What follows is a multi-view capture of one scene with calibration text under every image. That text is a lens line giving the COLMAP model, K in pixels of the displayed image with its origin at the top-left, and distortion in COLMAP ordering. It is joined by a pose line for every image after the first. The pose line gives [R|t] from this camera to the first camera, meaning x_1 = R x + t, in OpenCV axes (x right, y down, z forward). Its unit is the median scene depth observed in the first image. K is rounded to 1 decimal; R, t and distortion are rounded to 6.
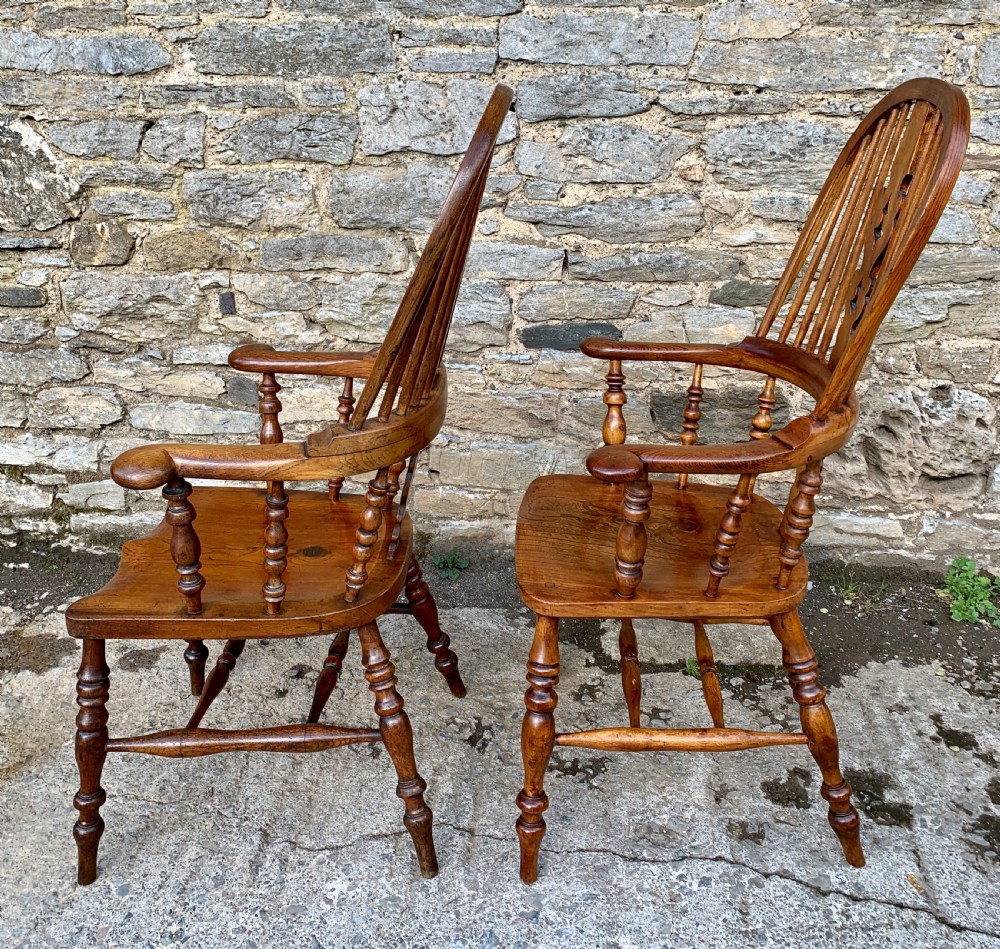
lens RADIAL K [[1029.8, 0, 484.8], [0, 1029.8, 351.5], [0, 0, 1]] dist [0.086425, -0.178299]
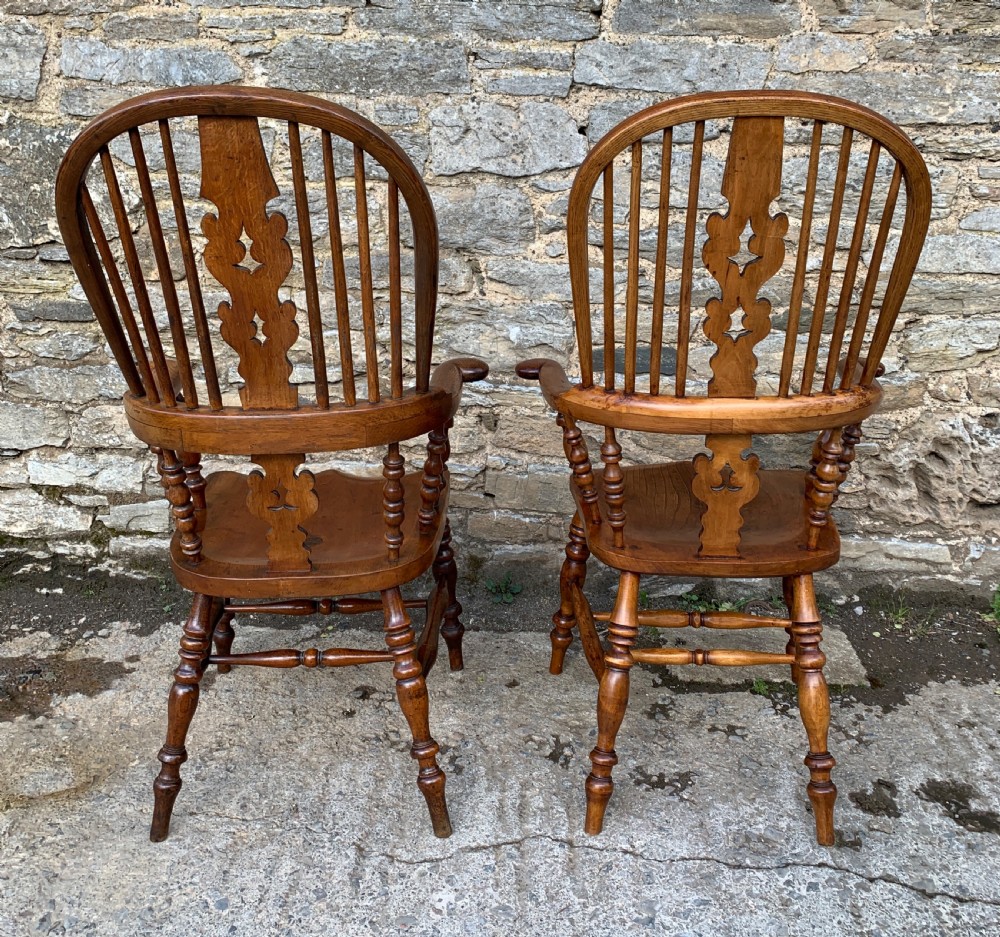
lens RADIAL K [[1038.9, 0, 499.6], [0, 1038.9, 374.2], [0, 0, 1]] dist [0.091448, -0.196404]
pose [[0.997818, 0.016670, 0.063889, -0.113851], [-0.014329, 0.999215, -0.036925, 0.039834], [-0.064455, 0.035929, 0.997274, -0.007244]]
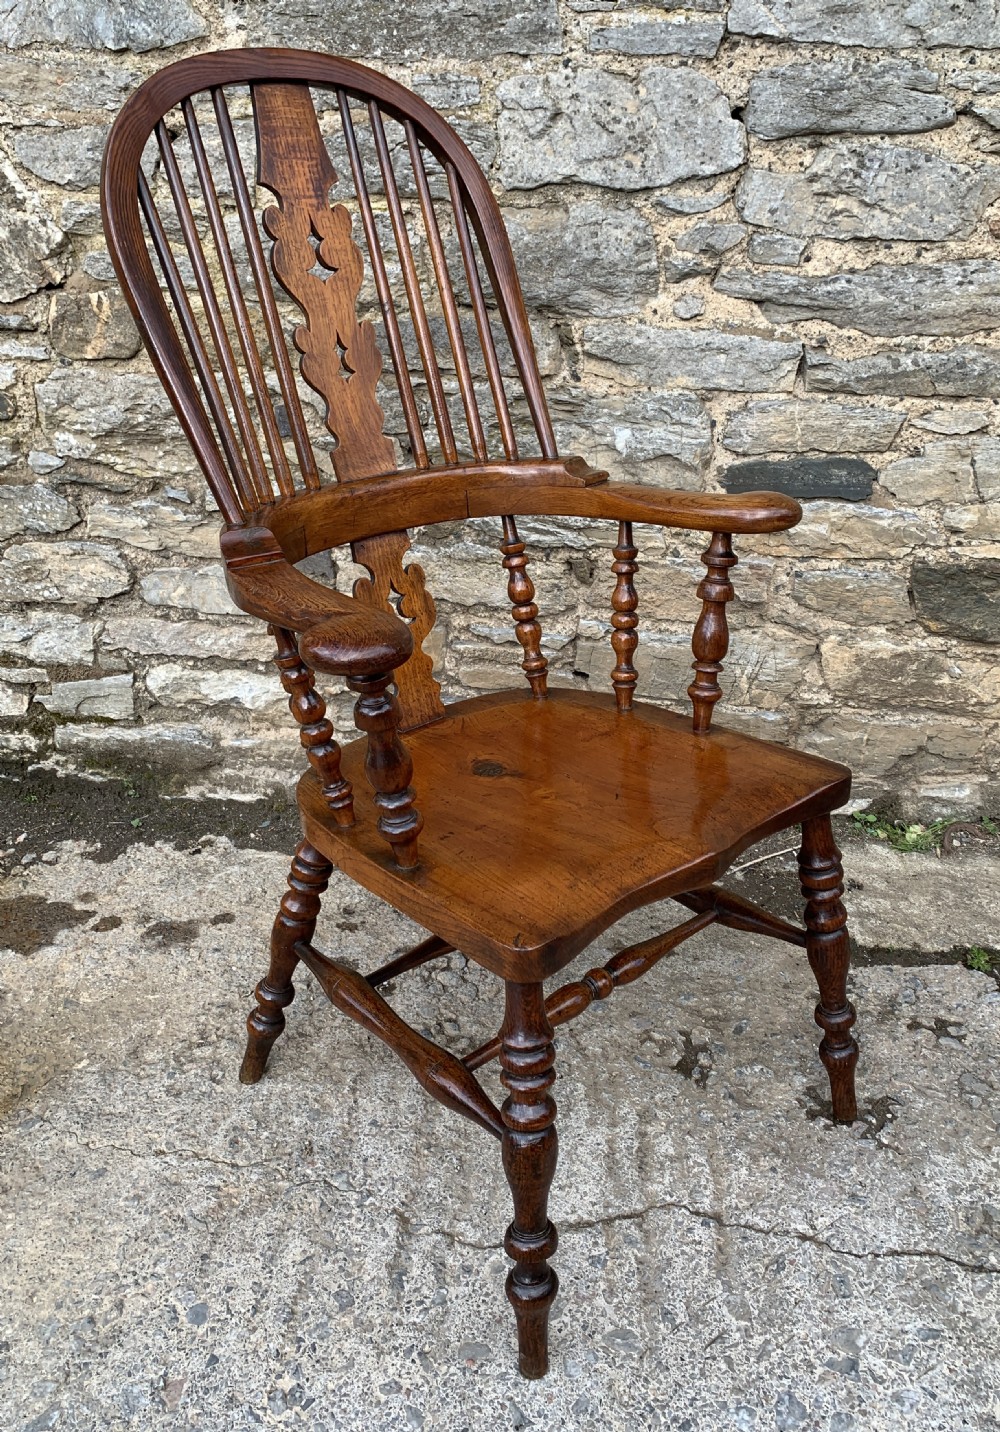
lens RADIAL K [[1214.1, 0, 515.4], [0, 1214.1, 657.7], [0, 0, 1]] dist [0.009016, 0.002578]
pose [[0.999527, 0.013611, 0.027581, -0.125921], [-0.016533, 0.993944, 0.108637, 0.019517], [-0.025935, -0.109042, 0.993699, 0.206147]]
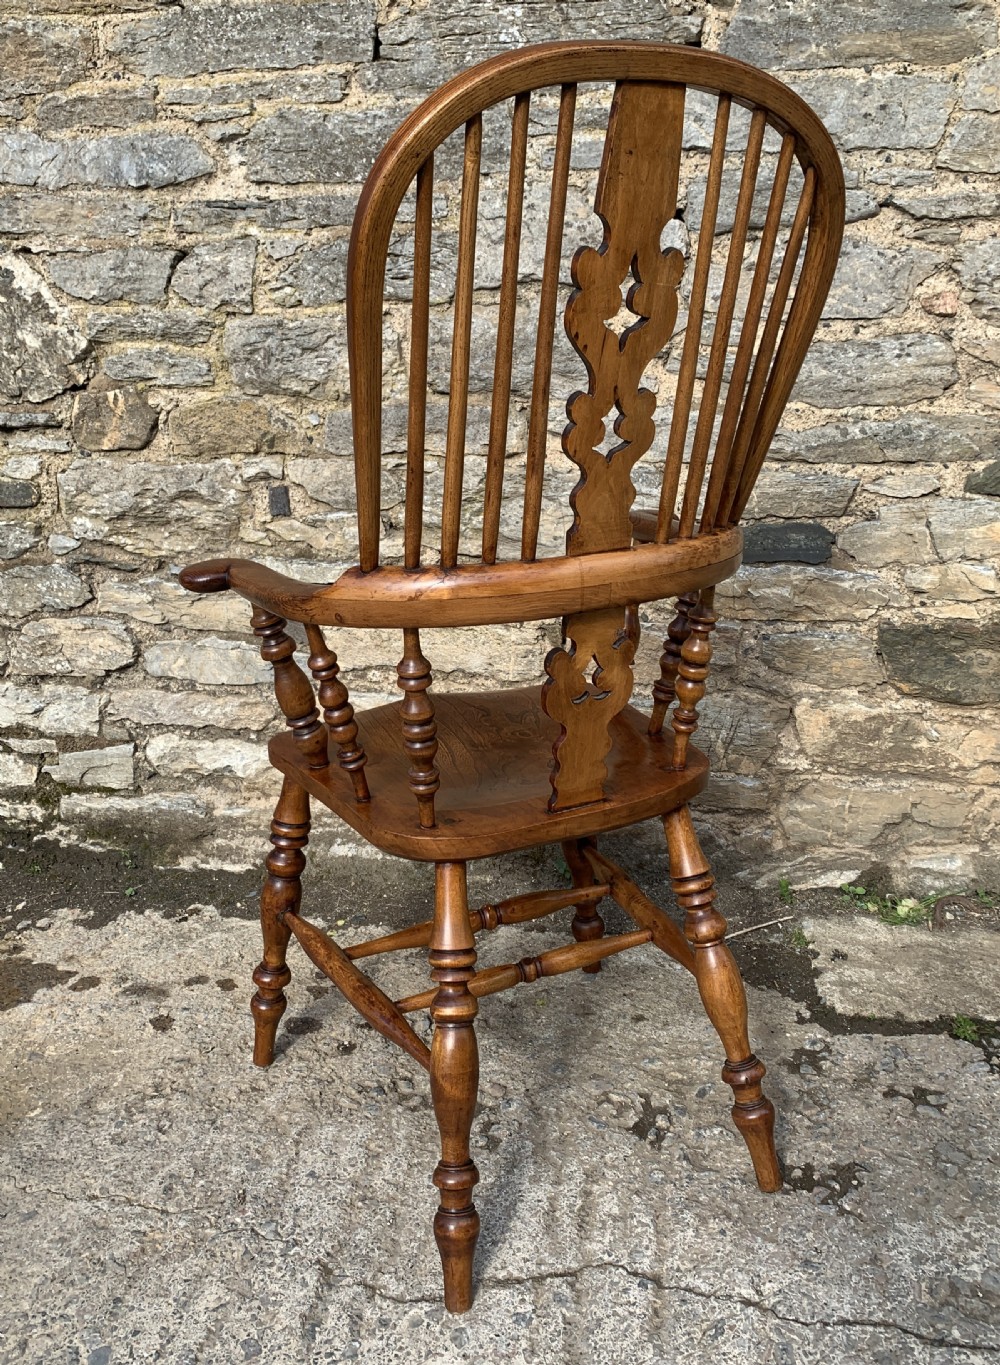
lens RADIAL K [[1188.3, 0, 485.0], [0, 1188.3, 575.2], [0, 0, 1]] dist [0.011528, -0.001767]
pose [[0.998148, 0.004571, -0.060653, -0.055409], [-0.009760, 0.996287, -0.085535, 0.079996], [0.060037, 0.085968, 0.994487, 0.190806]]
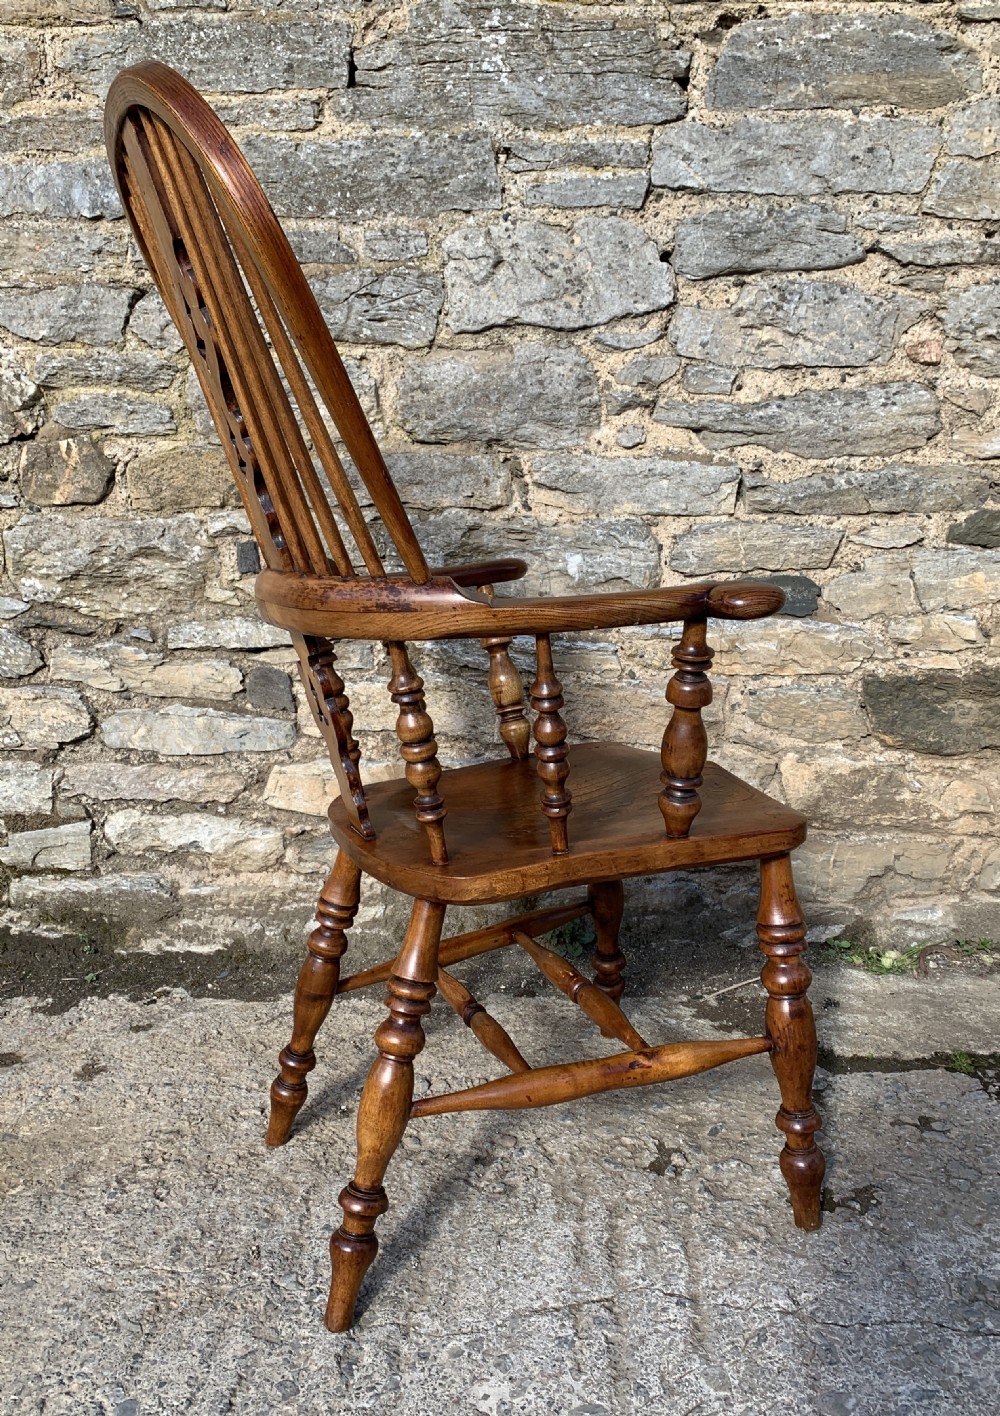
lens RADIAL K [[1220.6, 0, 520.9], [0, 1220.6, 724.3], [0, 0, 1]] dist [0.019865, -0.015796]
pose [[0.999061, -0.008927, 0.042394, -0.107224], [0.011809, 0.997599, -0.068240, 0.128840], [-0.041683, 0.068677, 0.996768, 0.195231]]
